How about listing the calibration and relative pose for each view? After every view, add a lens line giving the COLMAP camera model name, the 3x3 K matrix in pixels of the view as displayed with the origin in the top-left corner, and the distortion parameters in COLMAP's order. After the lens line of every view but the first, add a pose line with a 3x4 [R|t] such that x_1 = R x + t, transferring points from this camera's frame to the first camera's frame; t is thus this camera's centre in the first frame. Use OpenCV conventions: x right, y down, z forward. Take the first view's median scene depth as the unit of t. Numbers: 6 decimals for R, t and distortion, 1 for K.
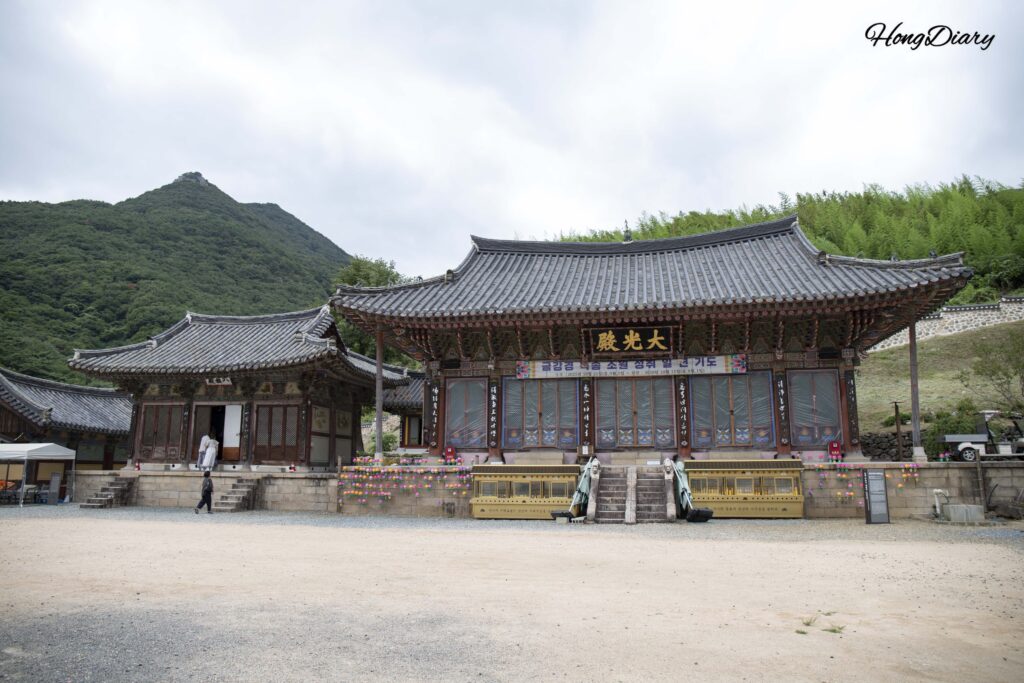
lens RADIAL K [[751.3, 0, 511.9], [0, 751.3, 320.0], [0, 0, 1]] dist [-0.059014, 0.000026]
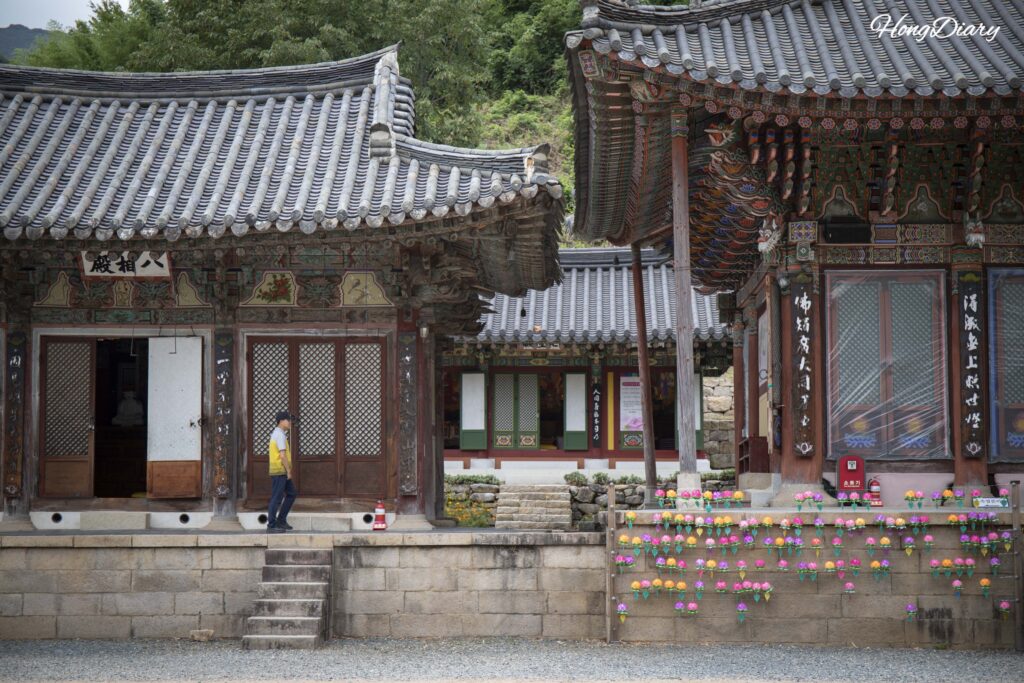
lens RADIAL K [[1979.1, 0, 512.0], [0, 1979.1, 341.5], [0, 0, 1]] dist [0.142149, -0.068156]
pose [[0.978709, 0.012453, 0.204877, -0.435175], [-0.034615, 0.993875, 0.104946, 0.017202], [-0.202315, -0.109804, 0.973145, 0.095958]]
